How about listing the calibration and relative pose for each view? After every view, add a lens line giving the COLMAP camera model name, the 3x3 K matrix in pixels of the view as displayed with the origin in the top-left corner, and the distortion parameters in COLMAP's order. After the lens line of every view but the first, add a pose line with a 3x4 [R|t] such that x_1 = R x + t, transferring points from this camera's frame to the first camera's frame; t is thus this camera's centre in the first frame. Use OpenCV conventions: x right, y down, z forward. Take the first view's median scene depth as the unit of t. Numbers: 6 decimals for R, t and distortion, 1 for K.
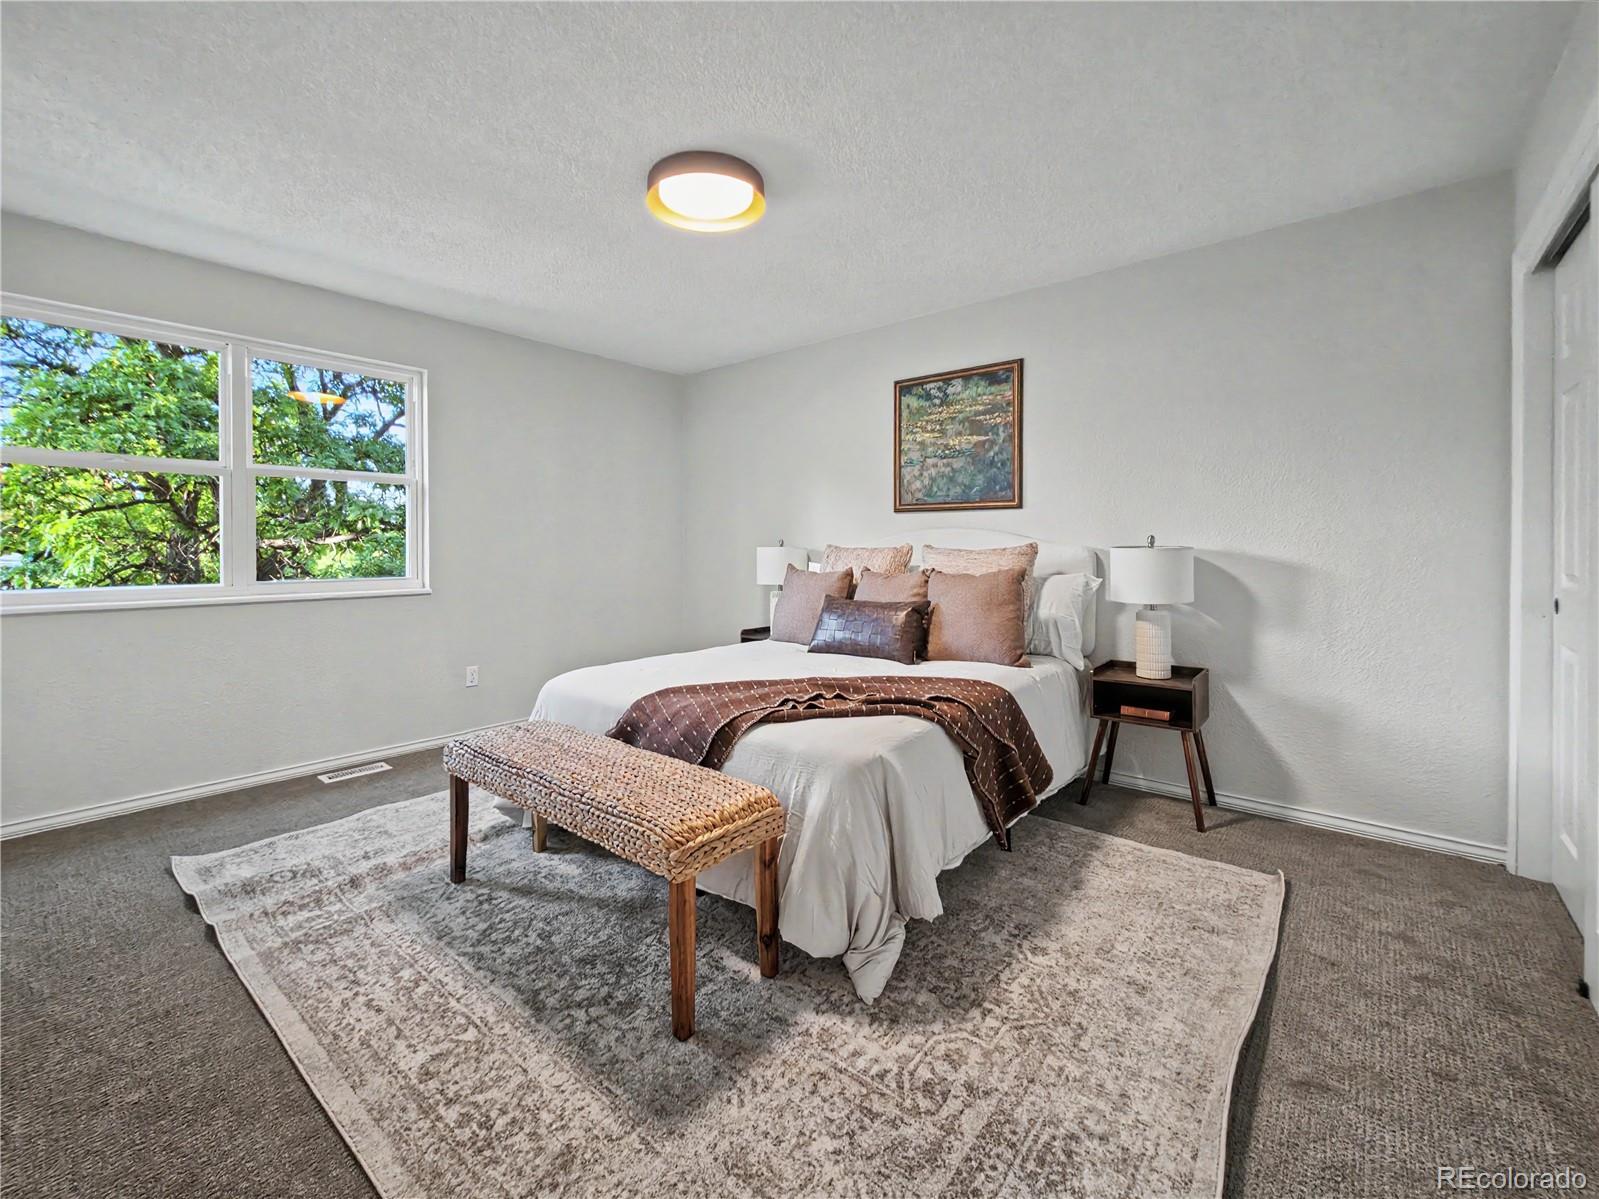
lens RADIAL K [[682.0, 0, 799.3], [0, 682.0, 544.8], [0, 0, 1]] dist [-0.000655, -0.000152]
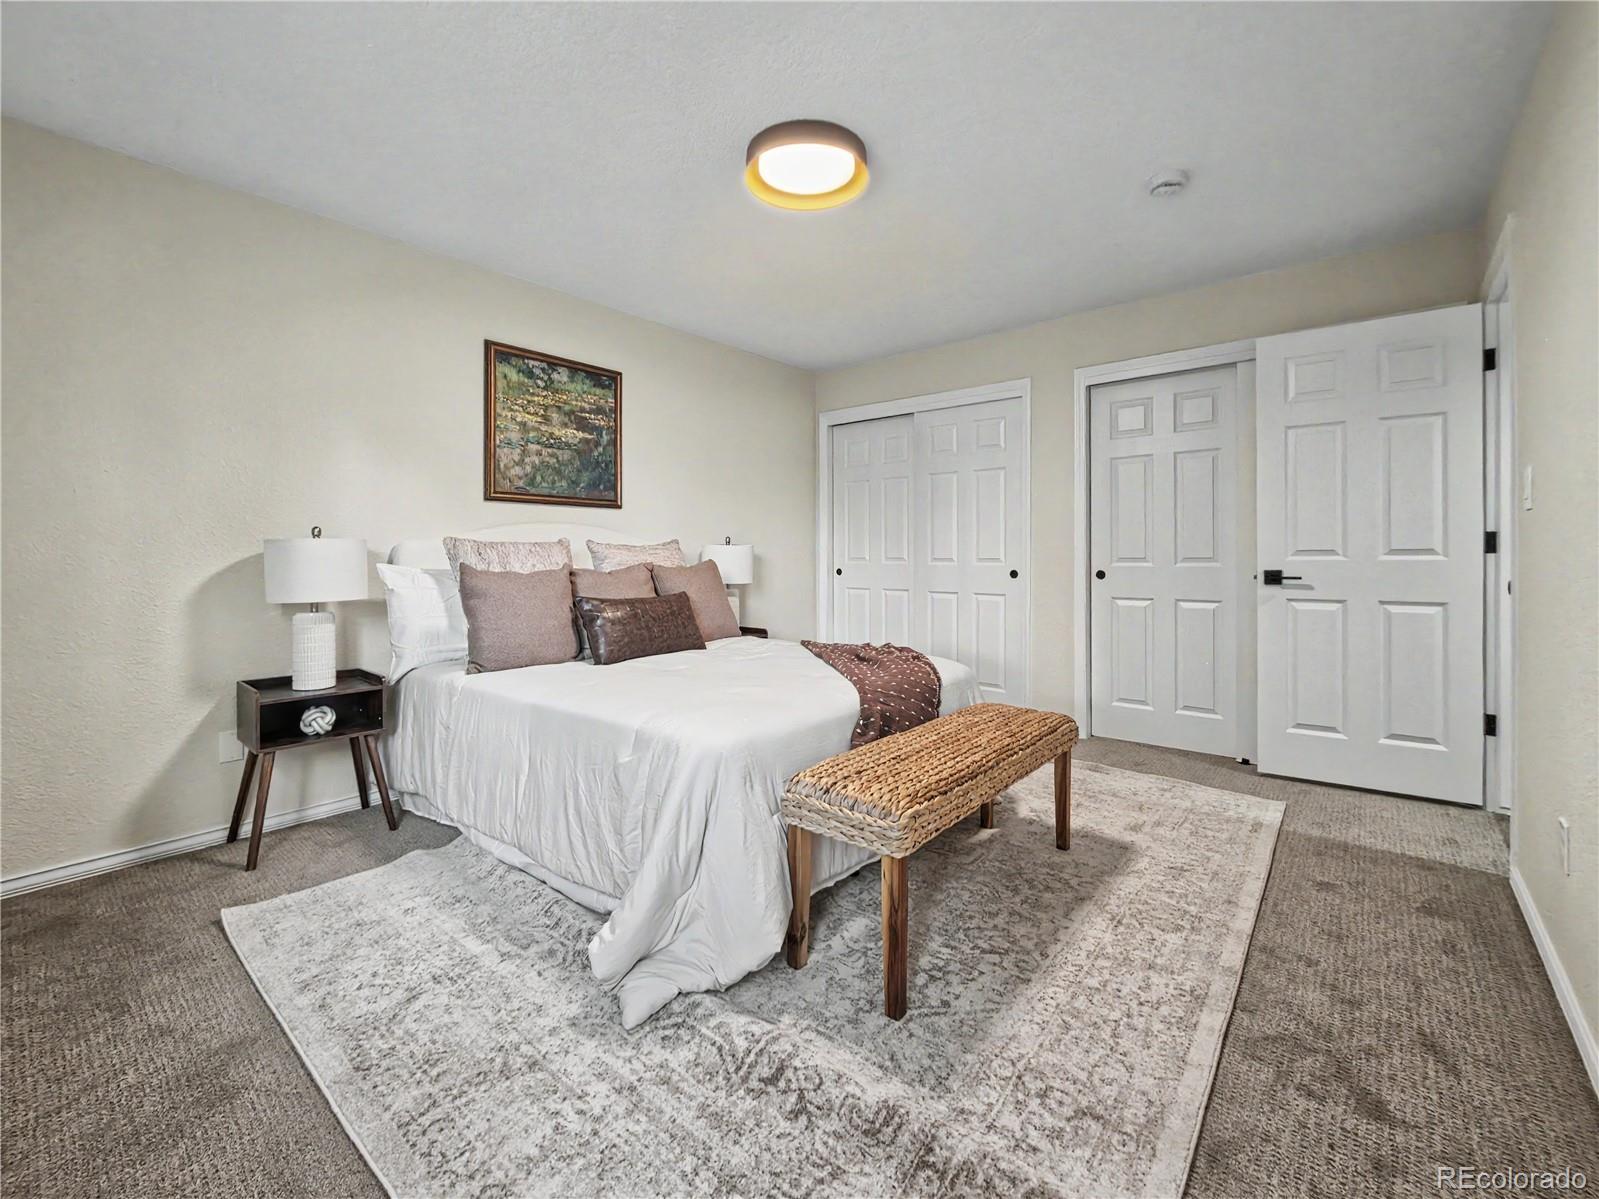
lens RADIAL K [[682.0, 0, 795.2], [0, 682.0, 552.6], [0, 0, 1]] dist [-0.000655, -0.000152]
pose [[0.005526, -0.000256, 0.999985, -0.746995], [0.001884, 0.999998, 0.000245, 0.017419], [-0.999983, 0.001883, 0.005526, 0.690358]]
